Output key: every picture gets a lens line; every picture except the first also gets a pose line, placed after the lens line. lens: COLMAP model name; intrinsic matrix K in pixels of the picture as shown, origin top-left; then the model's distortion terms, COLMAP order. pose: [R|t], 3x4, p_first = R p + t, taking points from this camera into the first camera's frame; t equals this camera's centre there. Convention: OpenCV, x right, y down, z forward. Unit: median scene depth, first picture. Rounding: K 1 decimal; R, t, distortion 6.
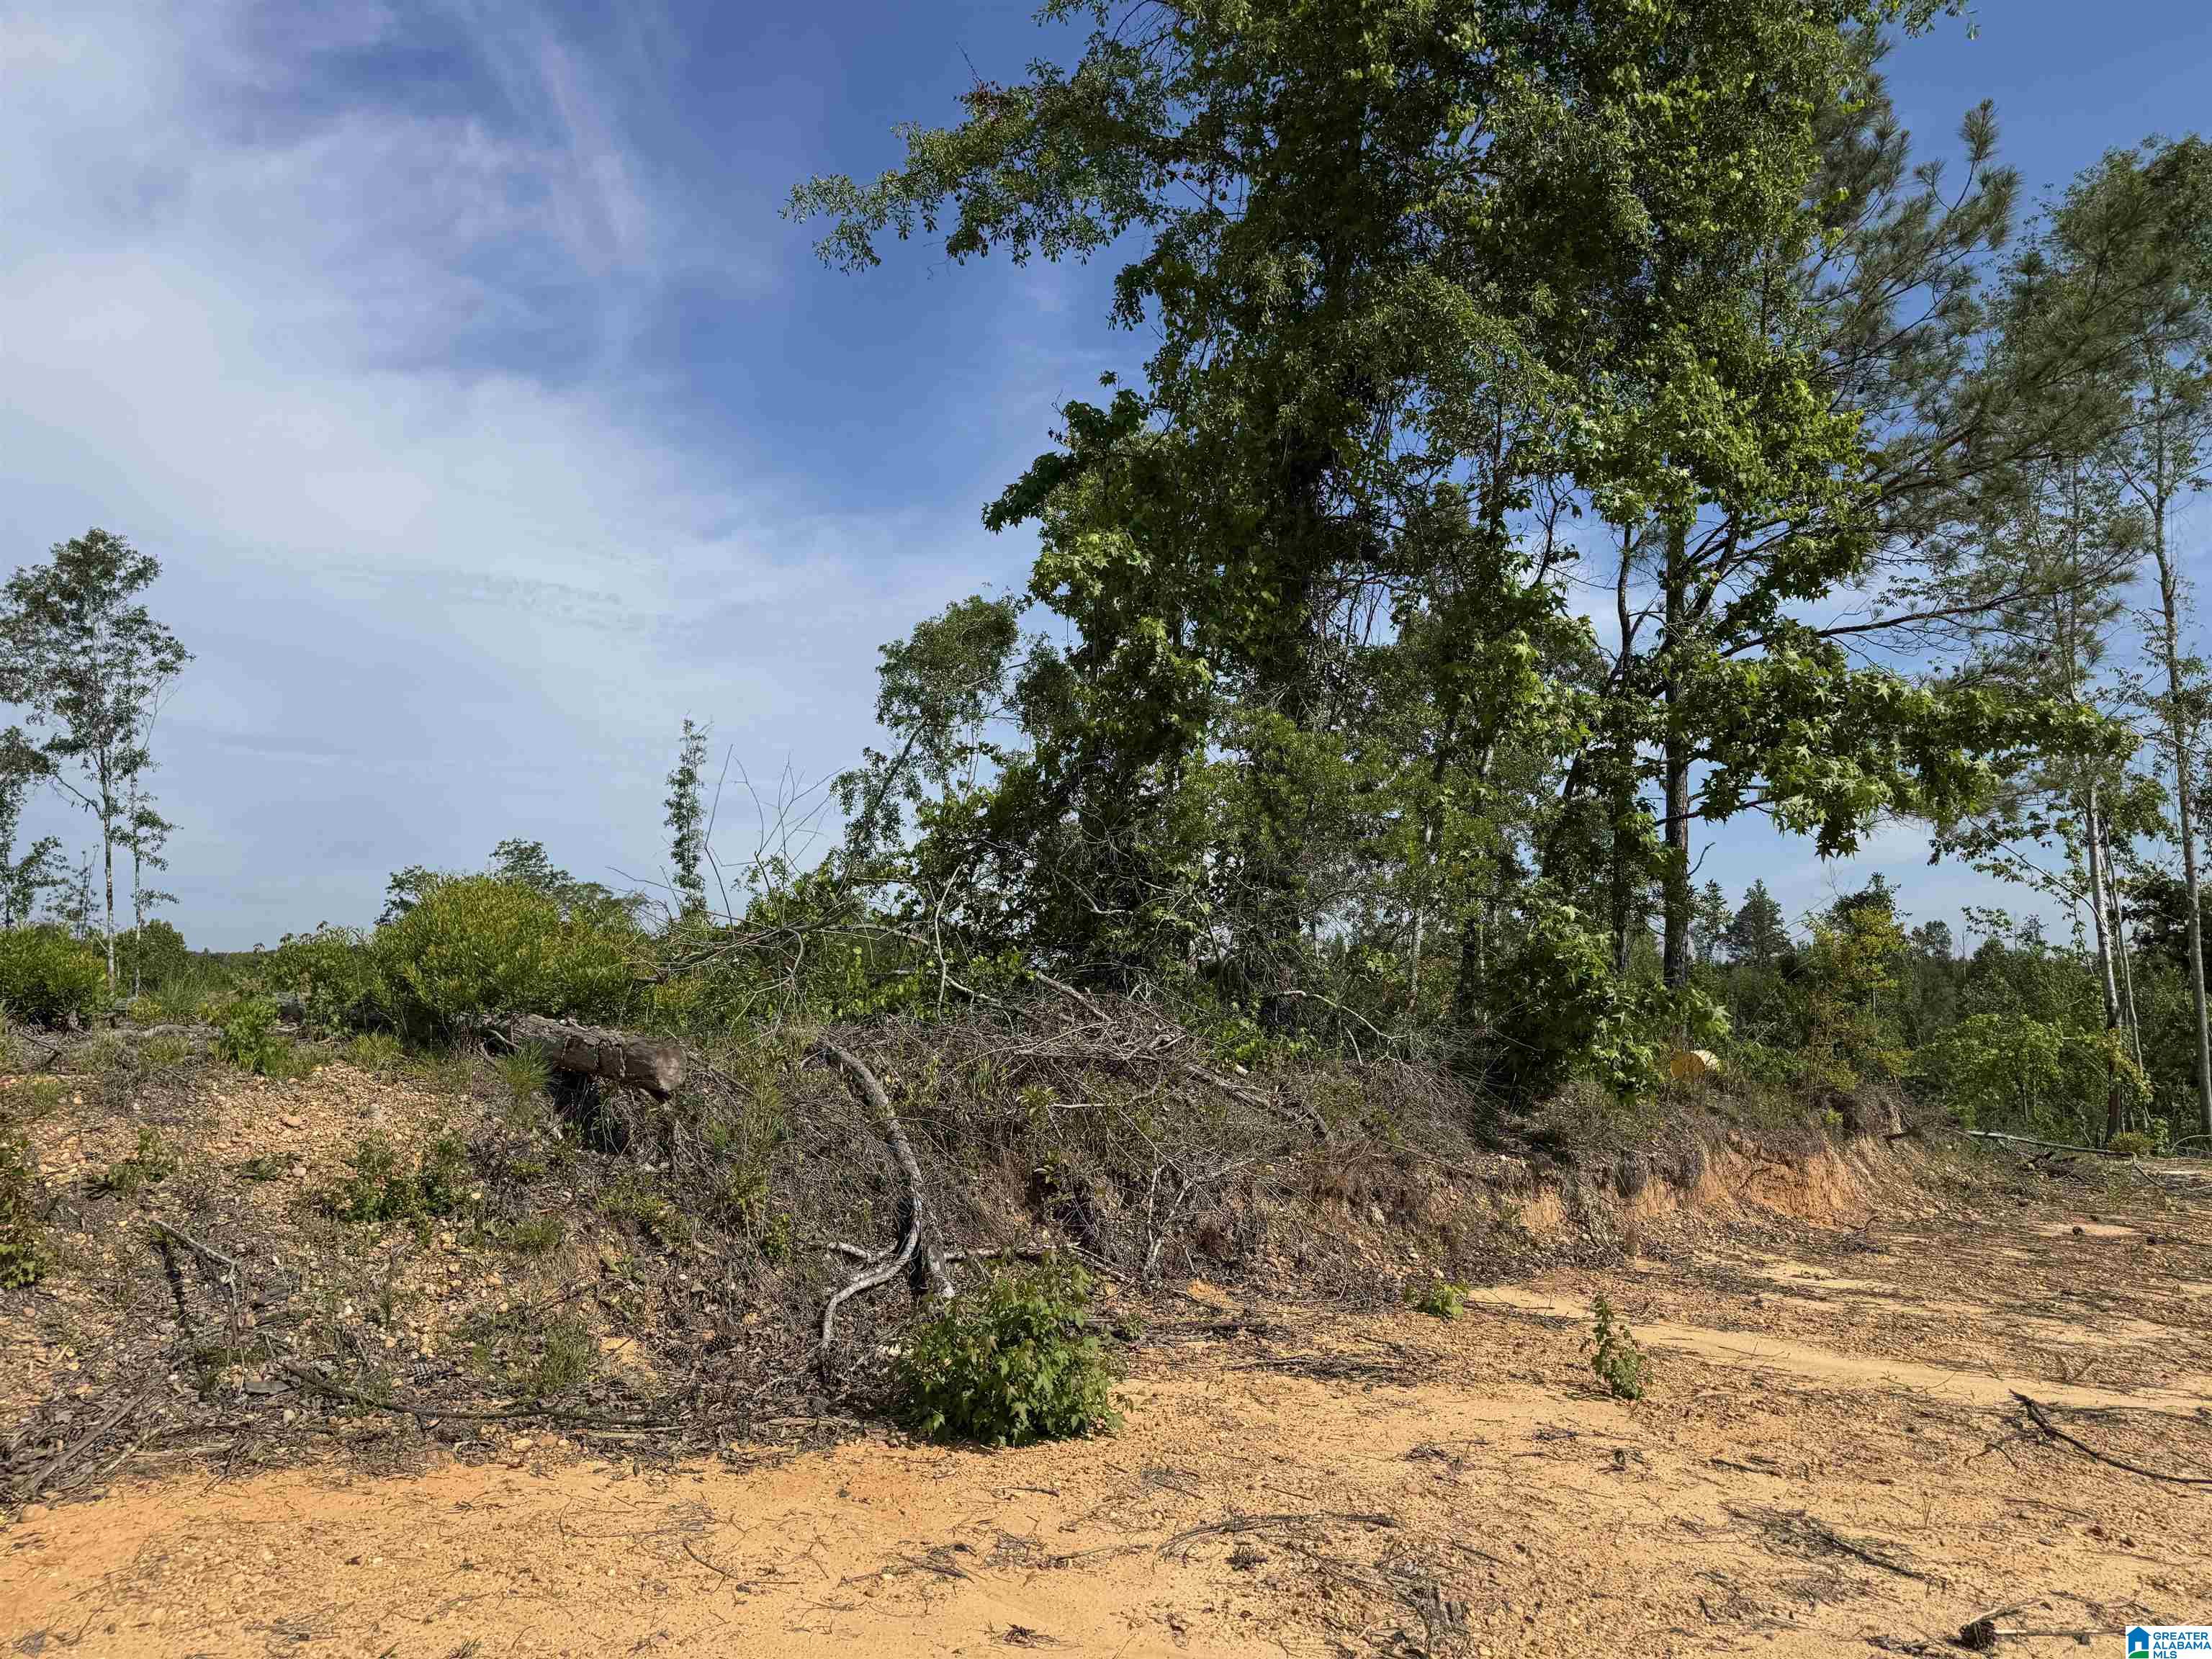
lens RADIAL K [[1617.8, 0, 1106.0], [0, 1617.8, 829.5], [0, 0, 1]] dist [0.040892, -0.010660]
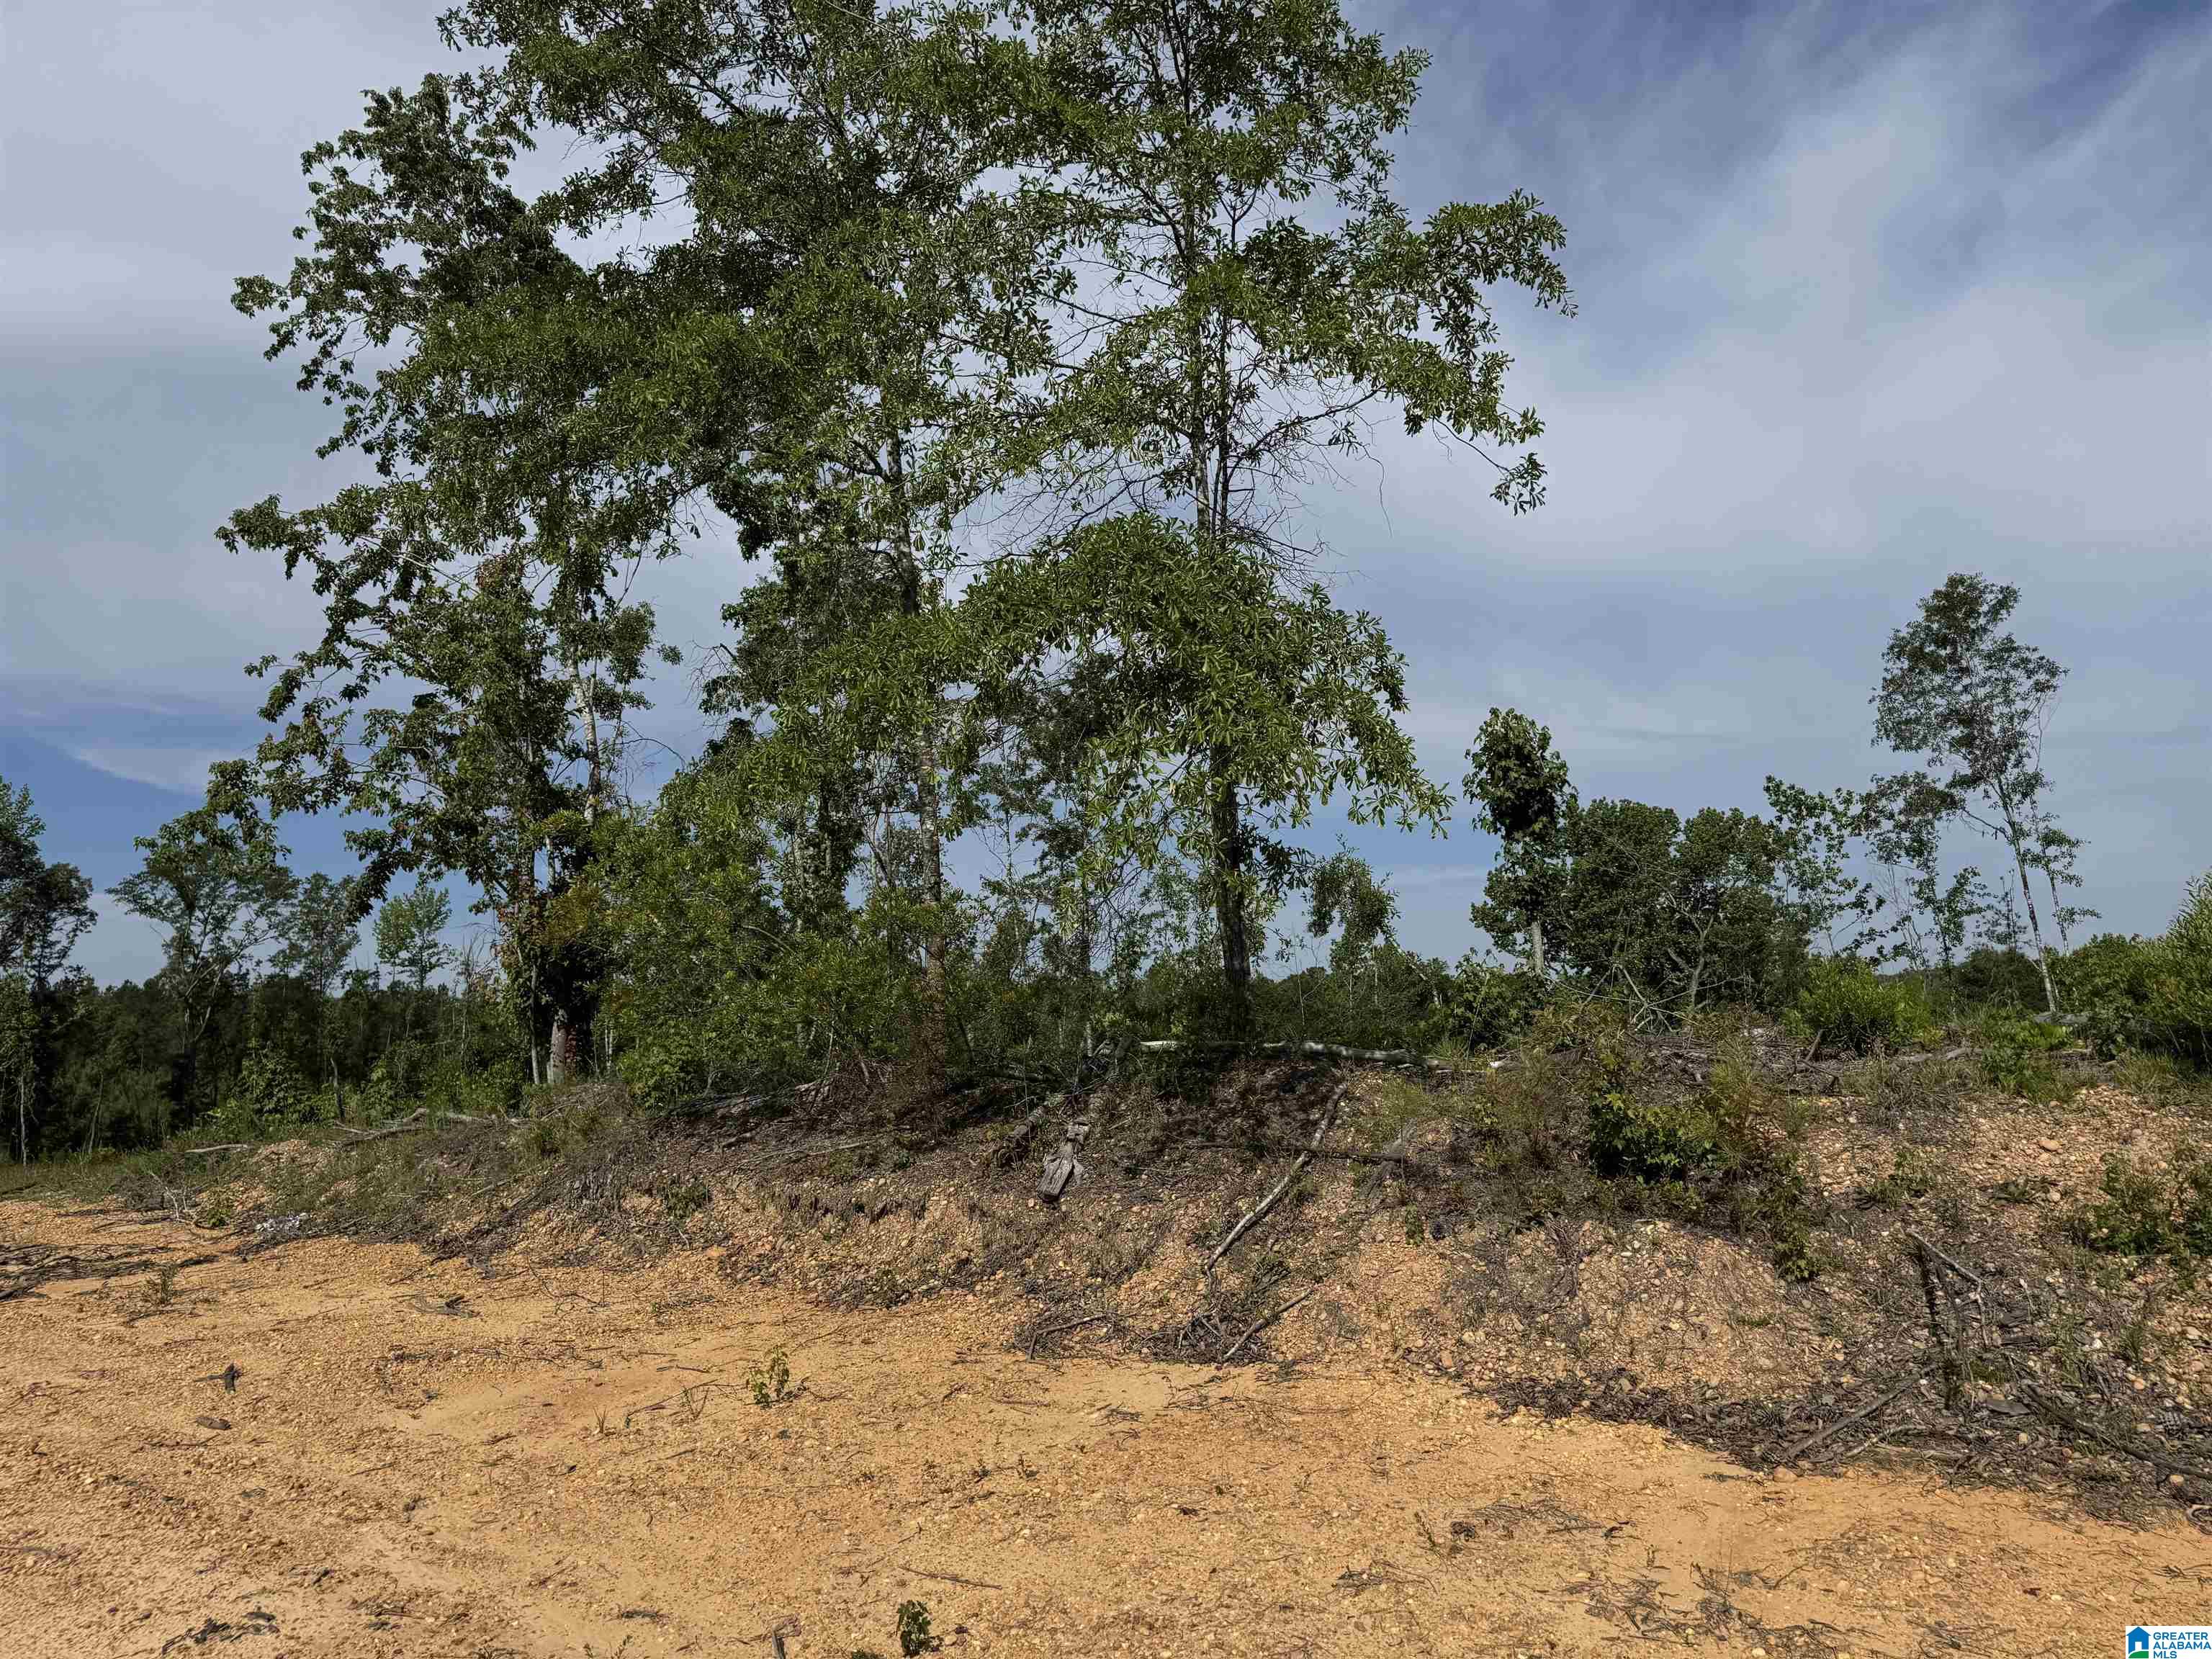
lens RADIAL K [[1617.8, 0, 1106.0], [0, 1617.8, 829.5], [0, 0, 1]] dist [0.040892, -0.010660]
pose [[0.456912, -0.147756, -0.877154, 0.133618], [0.140062, 0.985757, -0.093092, 0.002109], [0.878416, -0.080322, 0.471099, 0.041494]]
